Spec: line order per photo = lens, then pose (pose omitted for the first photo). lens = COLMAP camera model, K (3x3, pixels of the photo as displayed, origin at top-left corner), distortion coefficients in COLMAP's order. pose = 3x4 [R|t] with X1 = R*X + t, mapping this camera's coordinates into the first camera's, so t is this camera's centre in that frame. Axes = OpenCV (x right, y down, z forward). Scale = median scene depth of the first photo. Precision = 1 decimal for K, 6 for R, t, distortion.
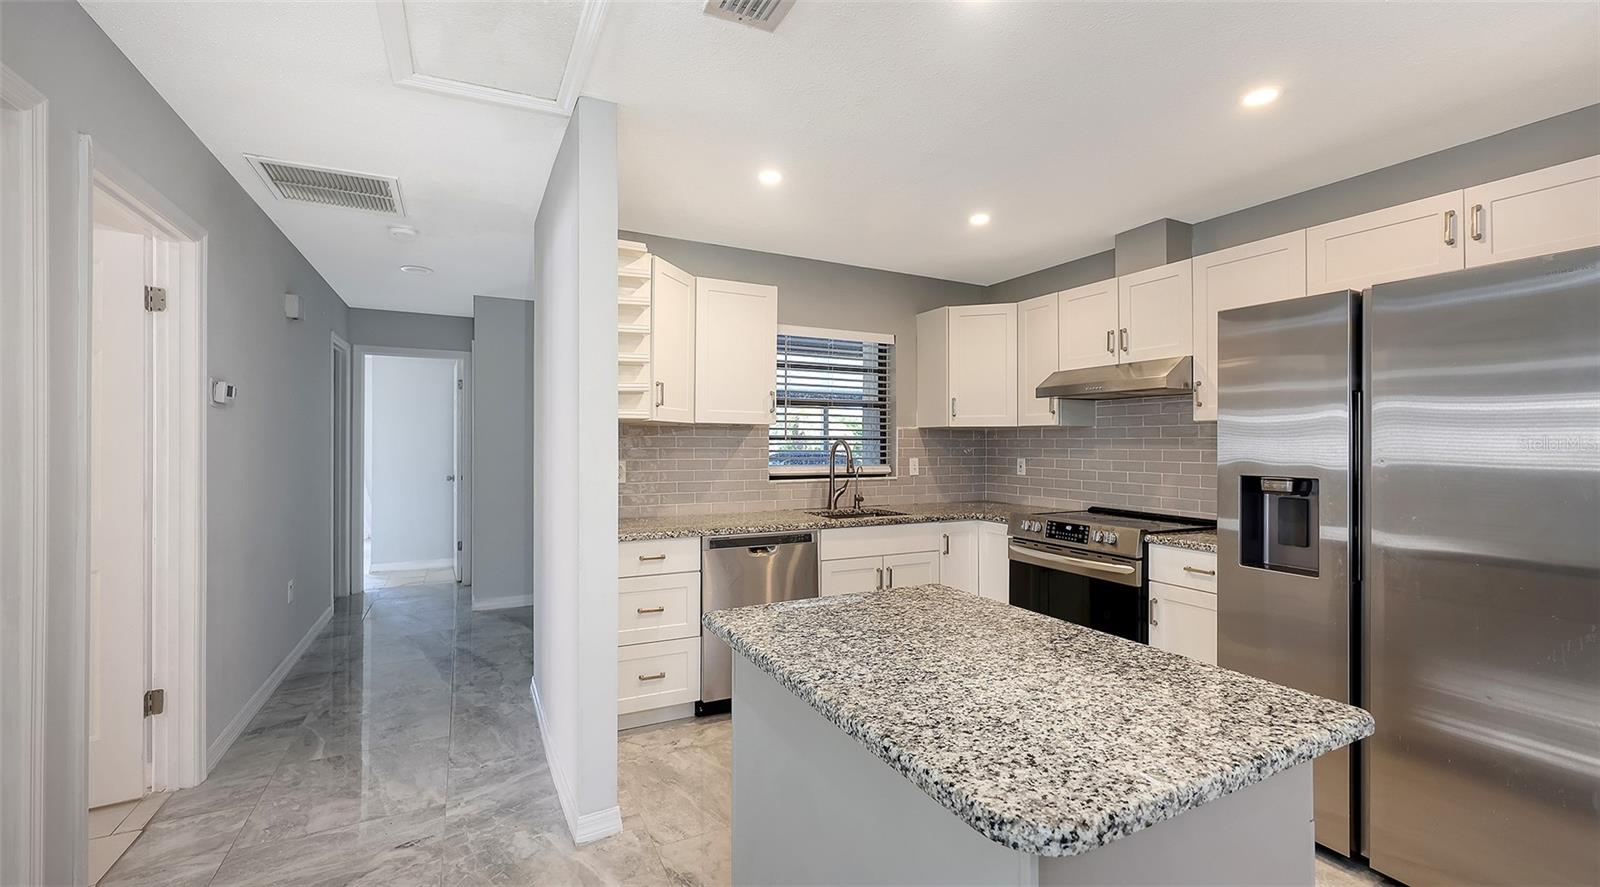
lens RADIAL K [[646.2, 0, 786.6], [0, 646.2, 441.5], [0, 0, 1]] dist [0.002191, -0.000104]
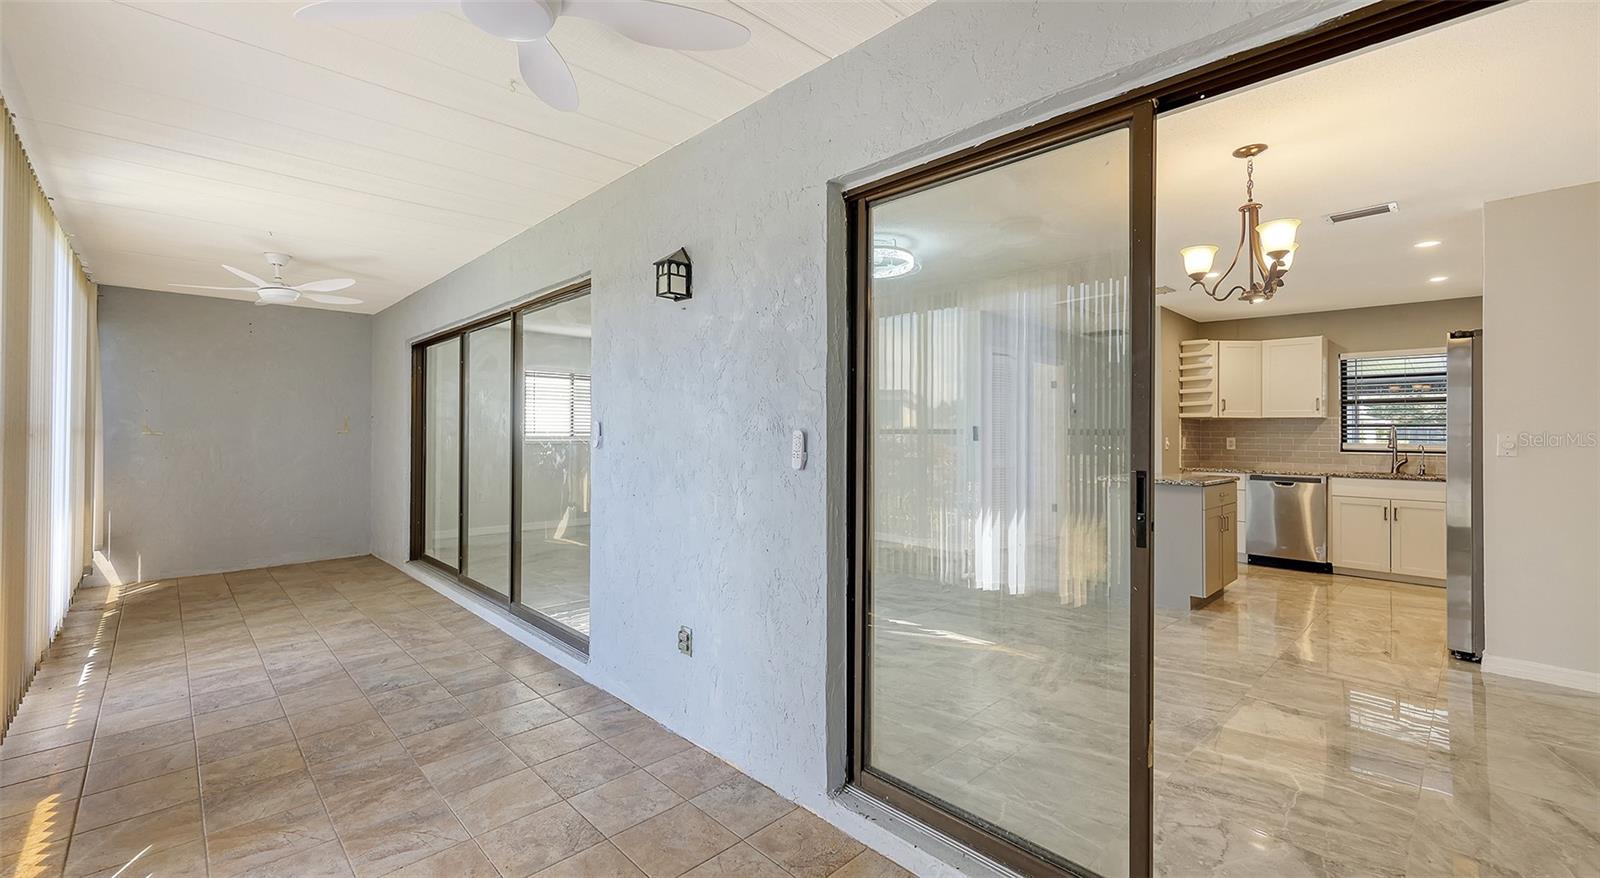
lens RADIAL K [[645.1, 0, 799.2], [0, 645.1, 428.3], [0, 0, 1]] dist [0.018400, -0.000008]
pose [[0.304795, -0.008820, -0.952377, 1.201882], [-0.007346, 0.999906, -0.011611, 0.032840], [0.952390, 0.010535, 0.304702, -0.836757]]
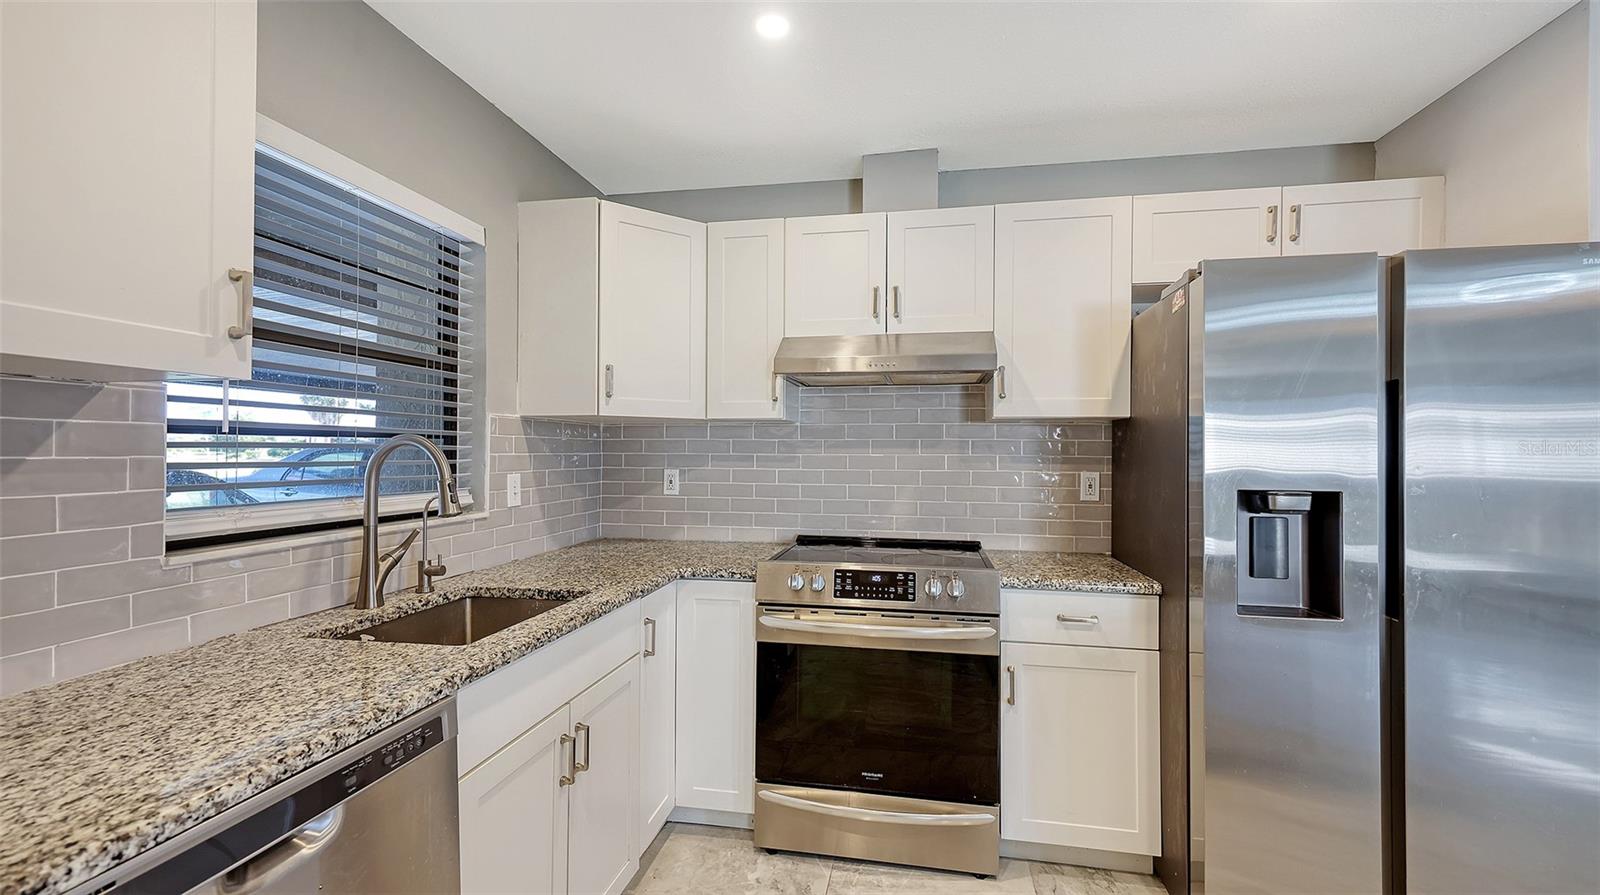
lens RADIAL K [[658.1, 0, 800.0], [0, 658.1, 447.5], [0, 0, 1]] dist [0.010785, -0.000009]
pose [[0.592580, 0.002490, 0.805508, -0.115707], [-0.004502, 0.999990, 0.000221, 0.004219], [-0.805499, -0.003757, 0.592585, 0.597767]]
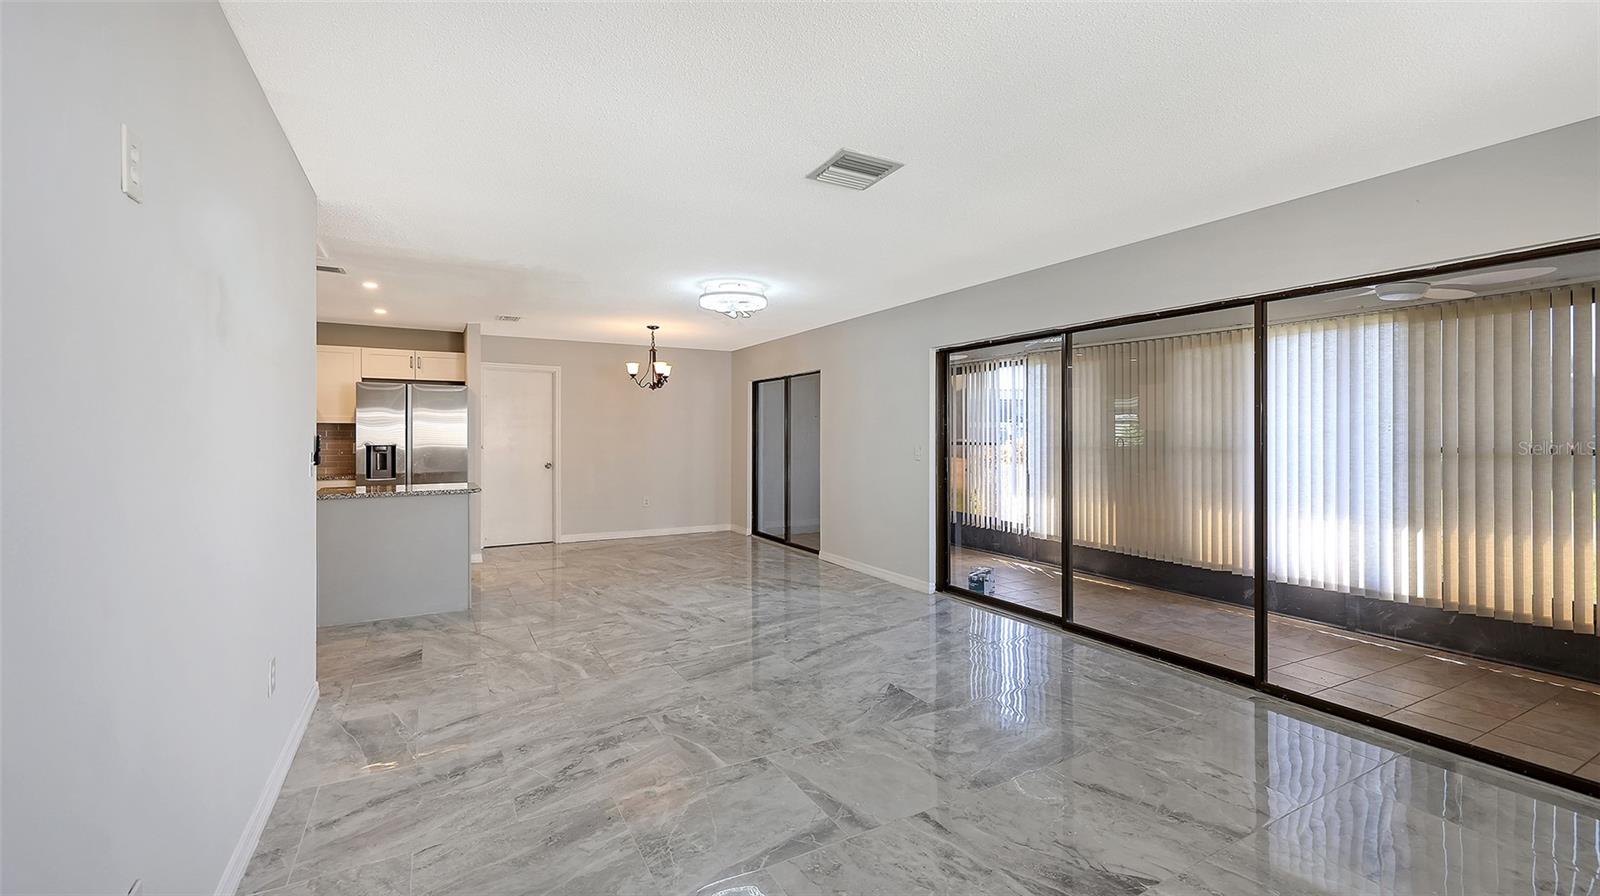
lens RADIAL K [[675.1, 0, 825.4], [0, 675.1, 435.0], [0, 0, 1]] dist [0.010517, -0.000064]
pose [[-0.074207, -0.003146, 0.997238, -1.393899], [0.000142, 0.999995, 0.003165, 0.001869], [-0.997243, 0.000377, -0.074206, -0.419426]]
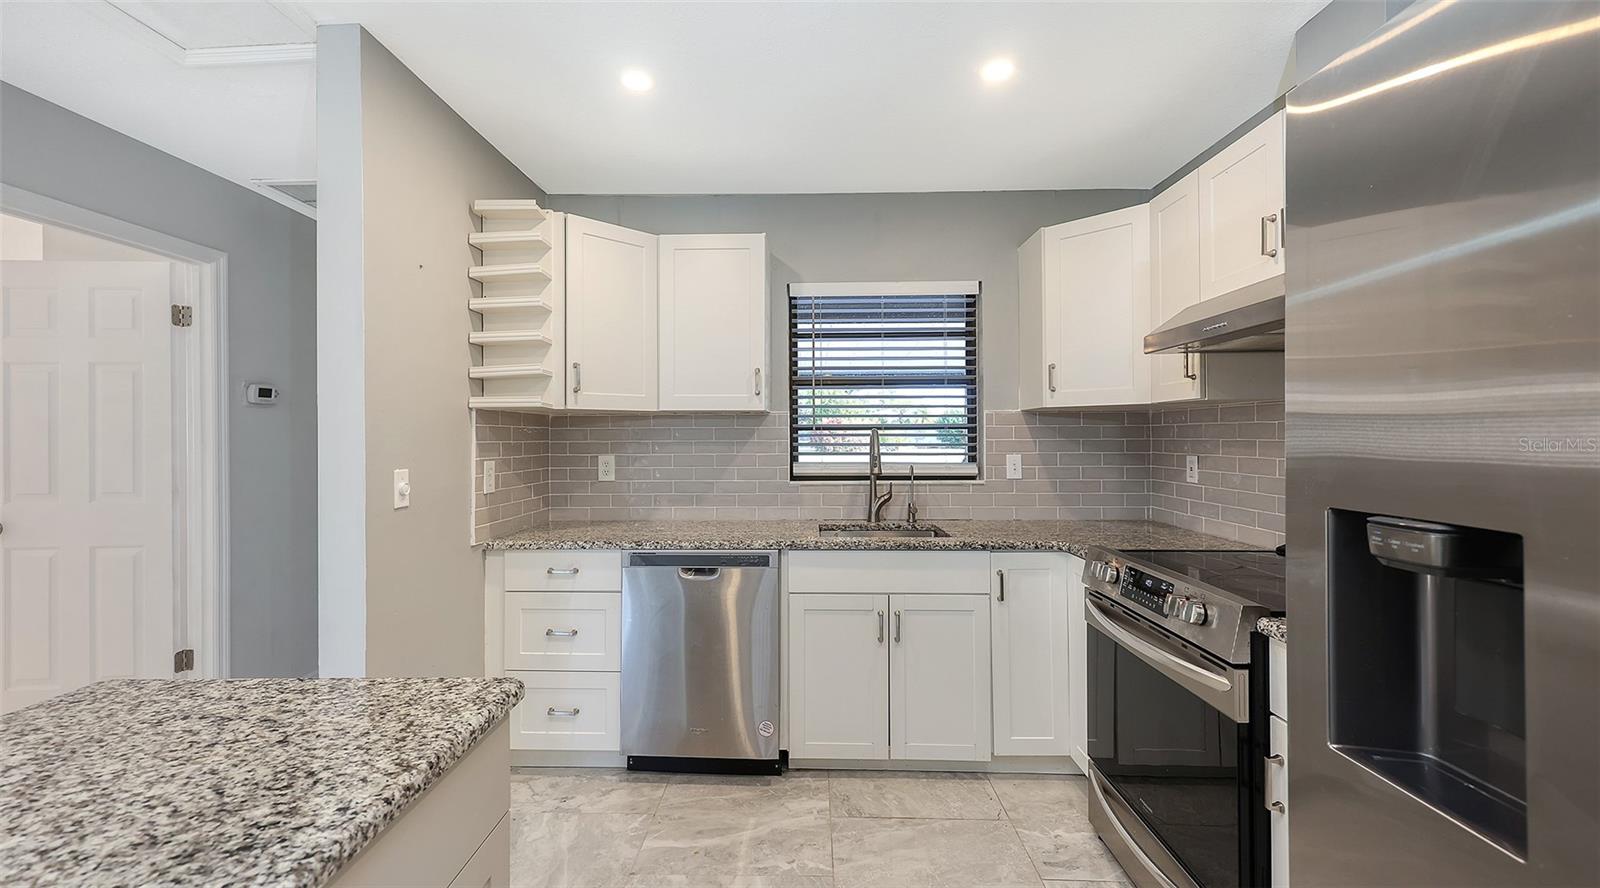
lens RADIAL K [[647.9, 0, 791.3], [0, 647.9, 434.1], [0, 0, 1]] dist [0.006328, 0.000089]
pose [[0.882802, -0.009440, -0.469651, 0.378325], [0.008723, 0.999955, -0.003704, 0.005601], [0.469665, -0.000827, 0.882845, 0.325586]]
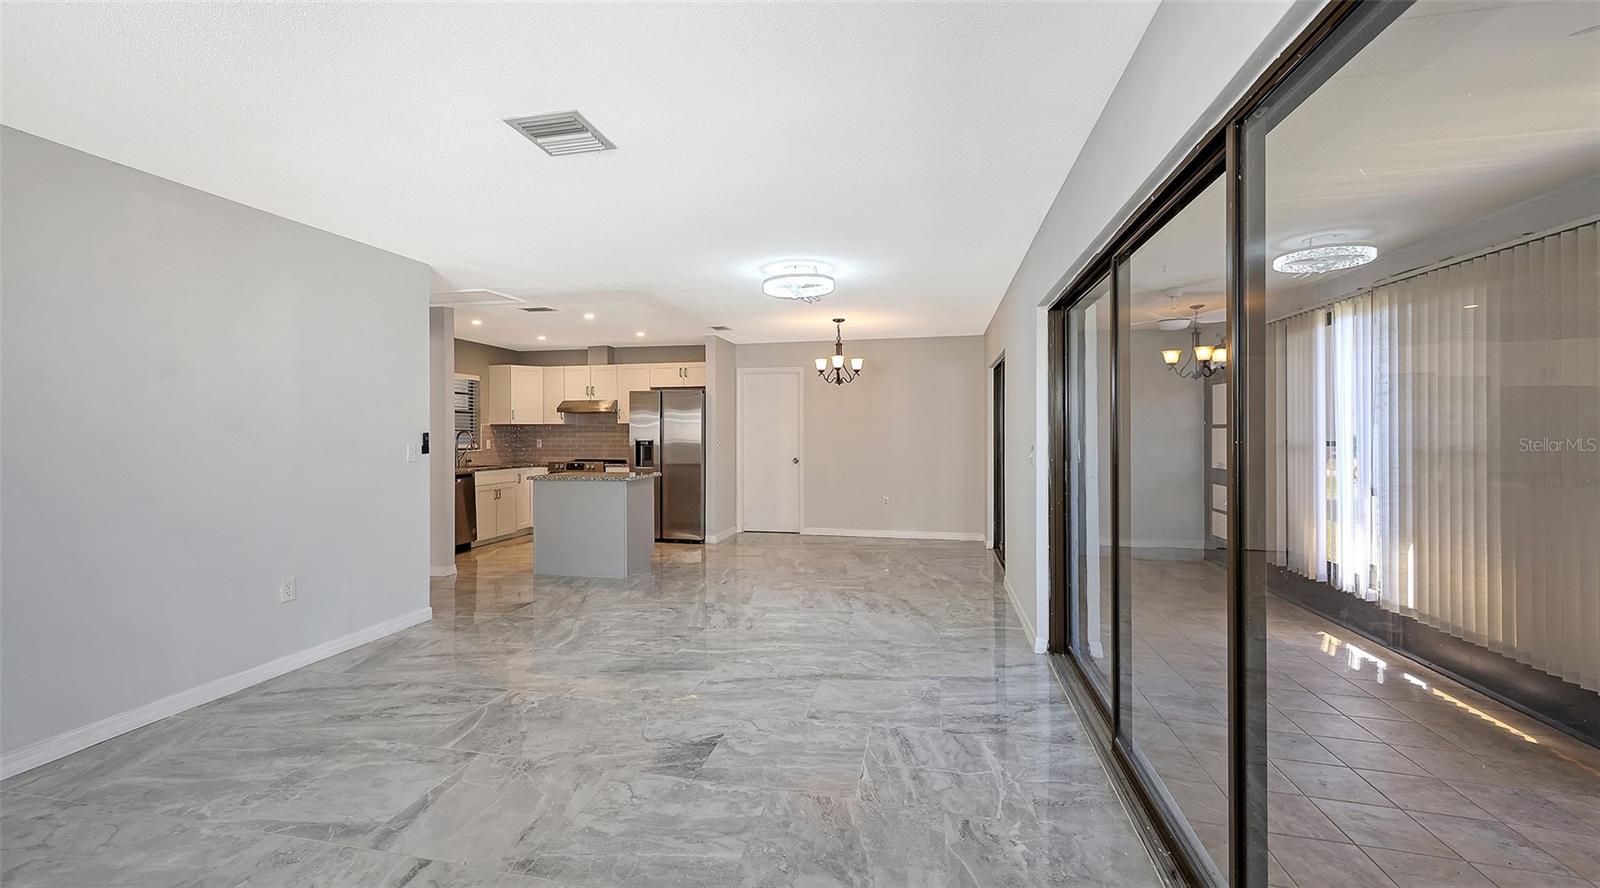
lens RADIAL K [[688.4, 0, 774.4], [0, 688.4, 440.1], [0, 0, 1]] dist [0.007030, 0.000061]
pose [[0.642518, -0.013946, 0.766144, -0.999972], [0.005983, 0.999895, 0.013184, 0.005034], [-0.766247, -0.003887, 0.642534, -1.176080]]
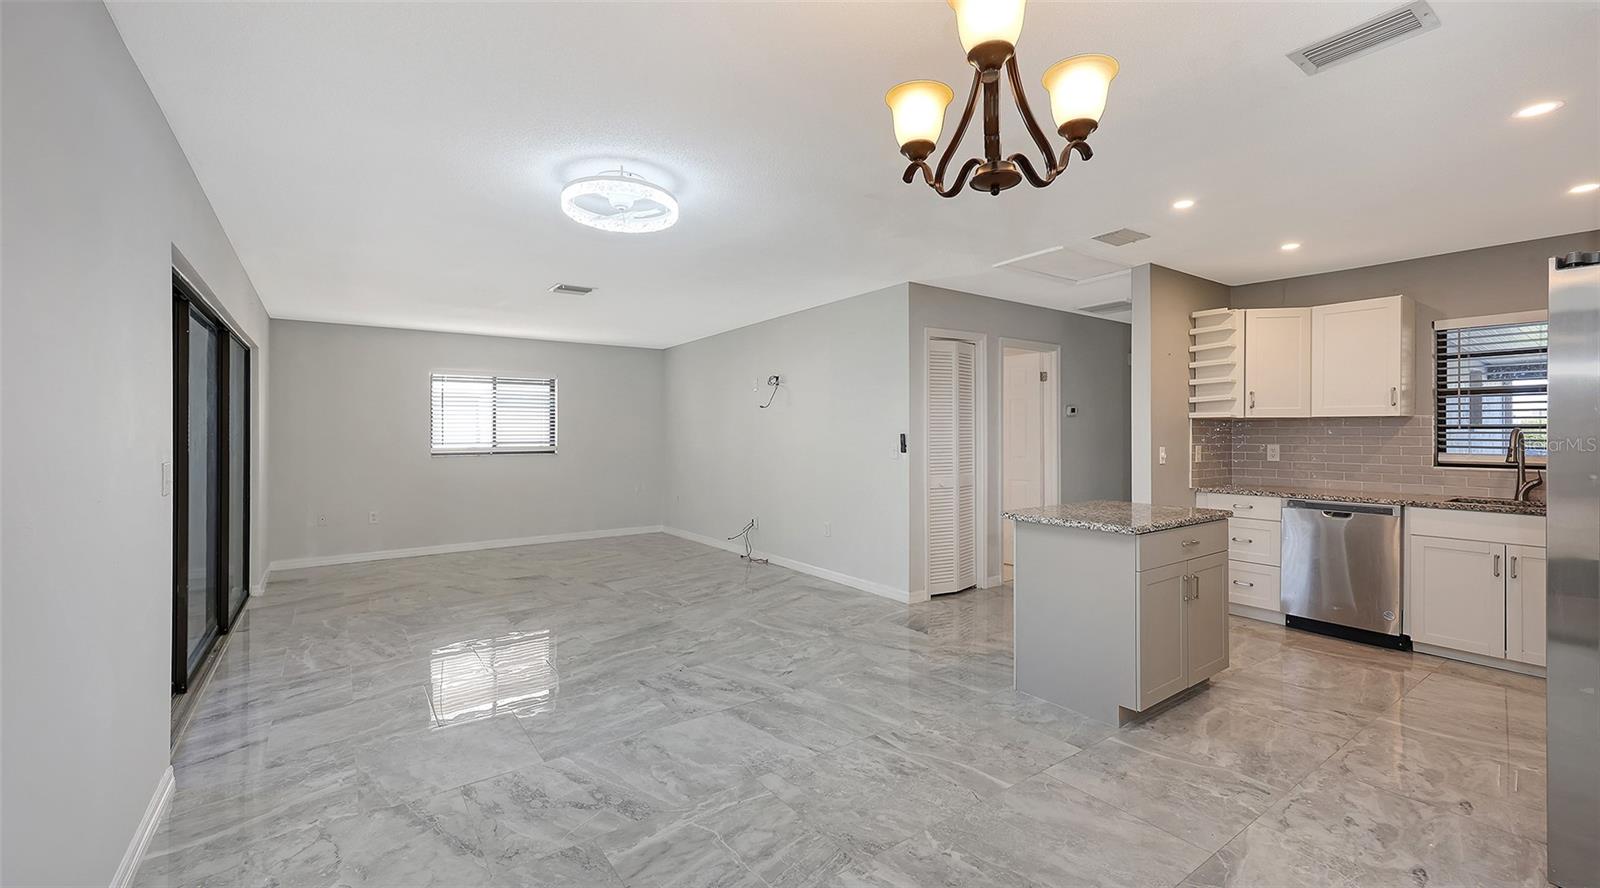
lens RADIAL K [[641.8, 0, 815.4], [0, 641.8, 433.1], [0, 0, 1]] dist [0.016456, 0.000134]
pose [[0.168969, -0.002142, -0.985619, 0.947363], [0.004328, 0.999990, -0.001431, 0.001555], [0.985612, -0.004024, 0.168977, -0.220140]]
